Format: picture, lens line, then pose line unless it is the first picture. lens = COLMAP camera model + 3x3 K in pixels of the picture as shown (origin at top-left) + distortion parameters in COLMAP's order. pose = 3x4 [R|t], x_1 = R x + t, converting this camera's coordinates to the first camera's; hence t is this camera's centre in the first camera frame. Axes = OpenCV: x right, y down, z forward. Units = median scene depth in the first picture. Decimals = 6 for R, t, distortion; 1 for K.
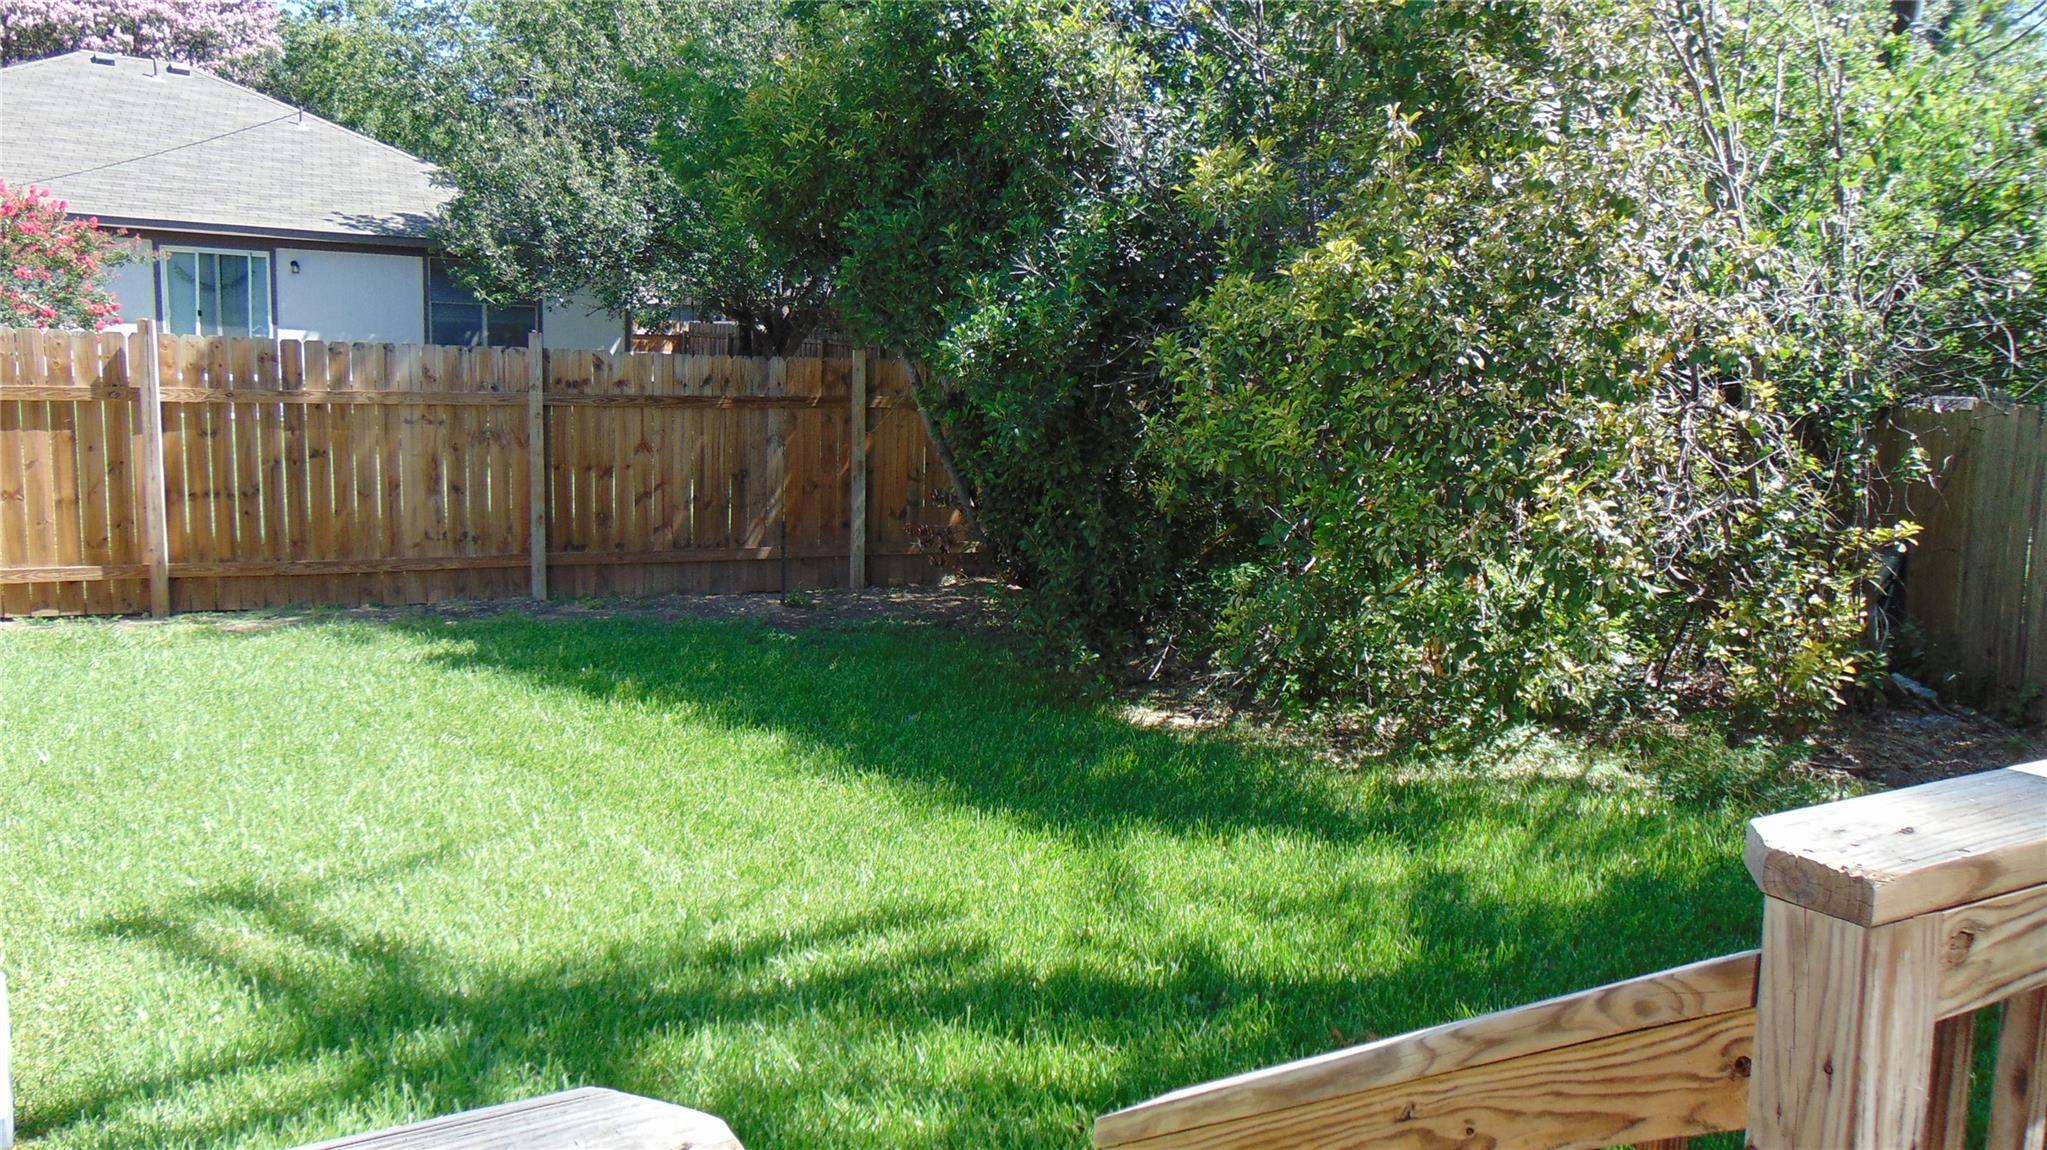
lens RADIAL K [[1534.1, 0, 1027.6], [0, 1534.1, 578.8], [0, 0, 1]] dist [-0.042017, 0.081994]
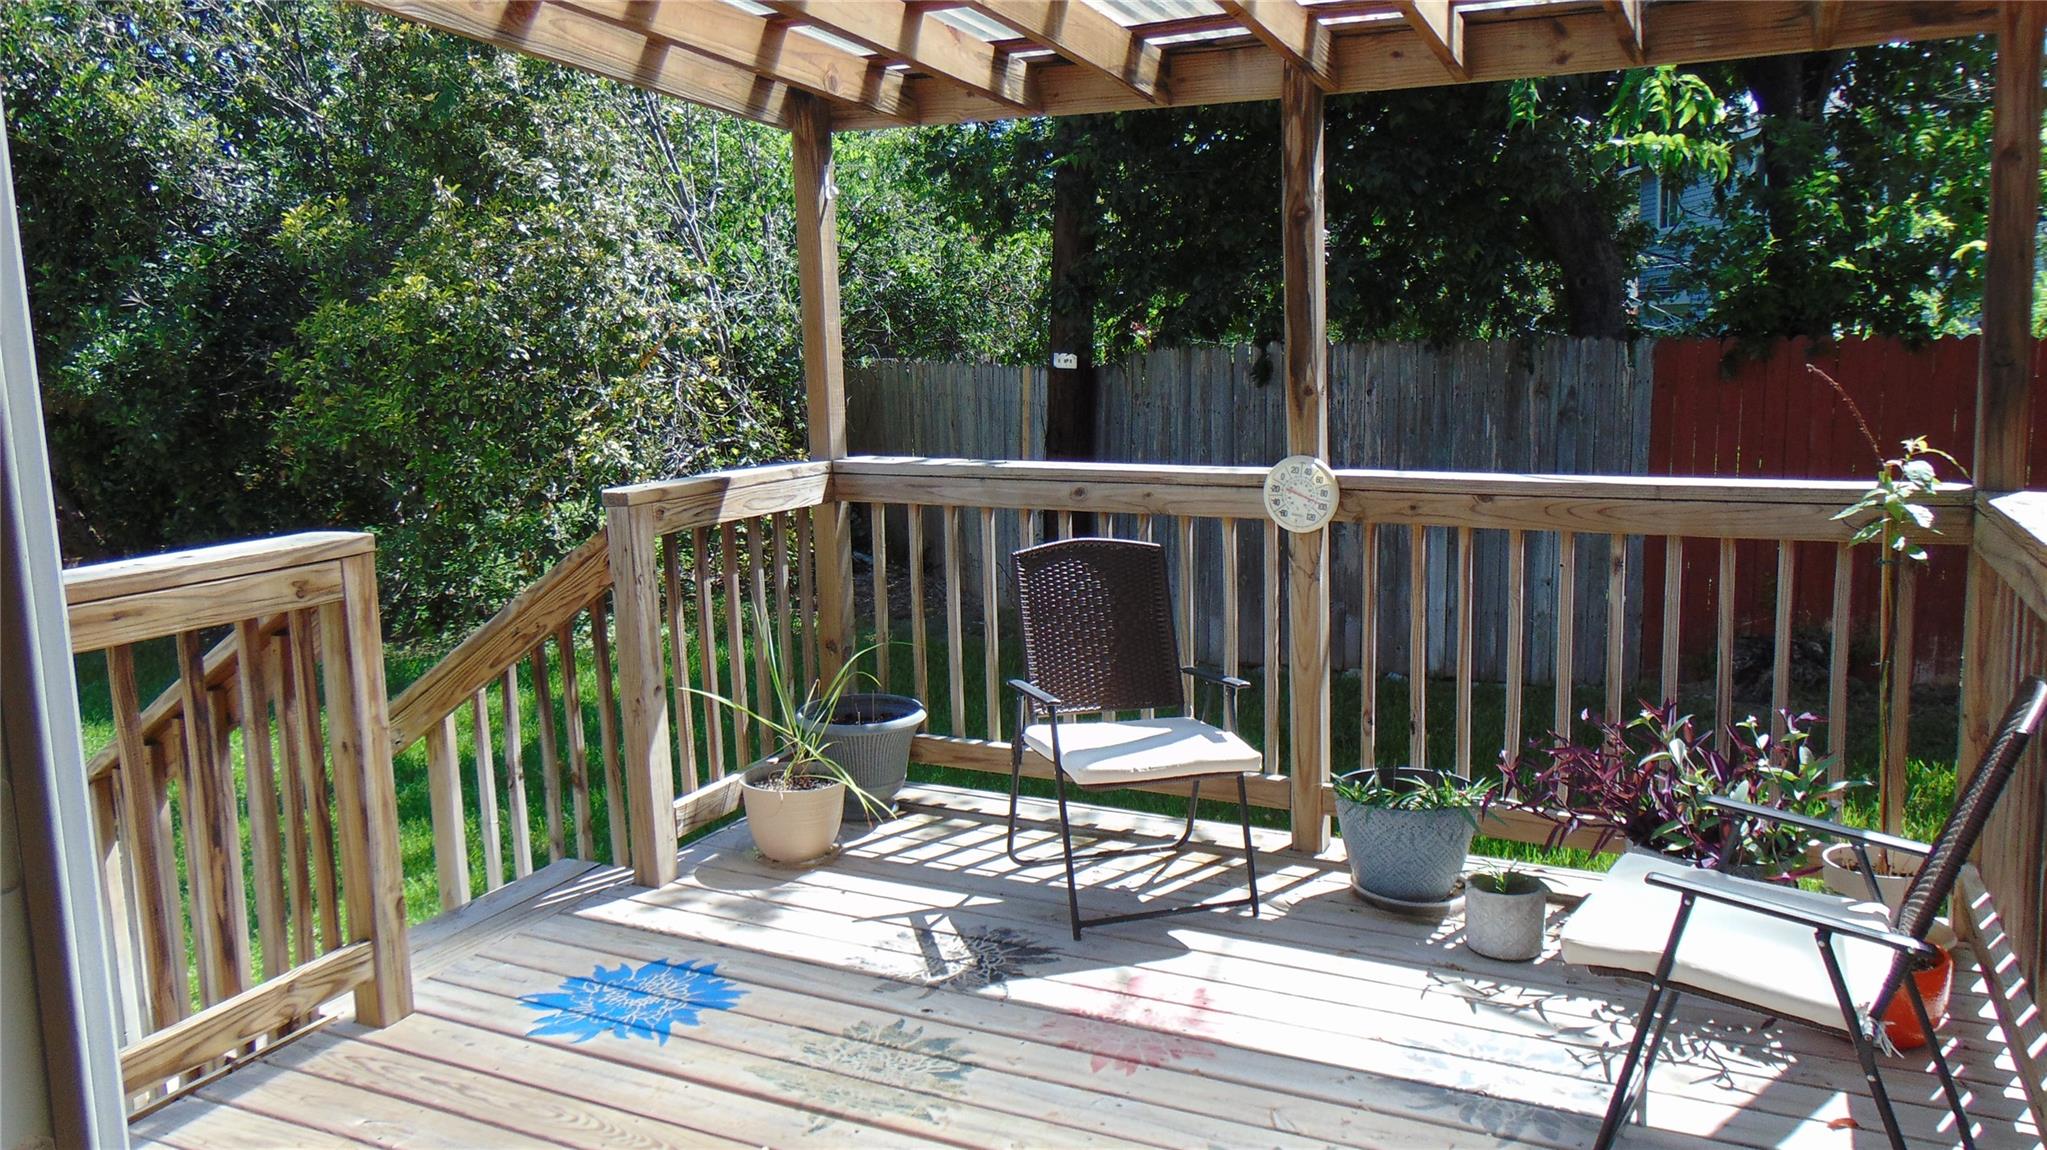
lens RADIAL K [[1534.1, 0, 1033.7], [0, 1534.1, 578.7], [0, 0, 1]] dist [-0.042017, 0.081994]
pose [[0.830224, -0.139494, 0.539694, -0.113224], [0.136396, 0.989588, 0.045956, 0.064366], [-0.540486, 0.035458, 0.840606, -0.455267]]
